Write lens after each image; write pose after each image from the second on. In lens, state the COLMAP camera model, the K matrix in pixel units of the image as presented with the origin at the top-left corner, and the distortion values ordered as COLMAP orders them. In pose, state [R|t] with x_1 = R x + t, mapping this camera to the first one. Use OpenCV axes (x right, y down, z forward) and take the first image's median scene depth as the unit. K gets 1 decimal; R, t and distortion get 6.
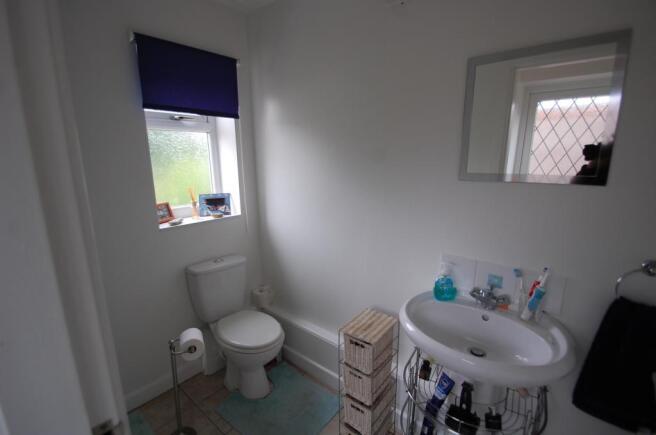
lens RADIAL K [[299.7, 0, 330.6], [0, 299.7, 218.1], [0, 0, 1]] dist [-0.010546, -0.007053]
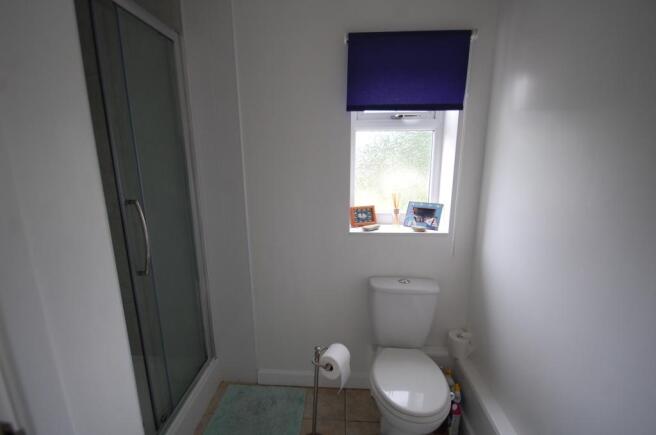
lens RADIAL K [[299.7, 0, 327.2], [0, 299.7, 218.9], [0, 0, 1]] dist [-0.010546, -0.007053]
pose [[0.580873, 0.169141, -0.796227, 0.144028], [-0.162469, 0.982582, 0.090201, -0.072218], [0.797616, 0.076967, 0.598235, 0.290941]]
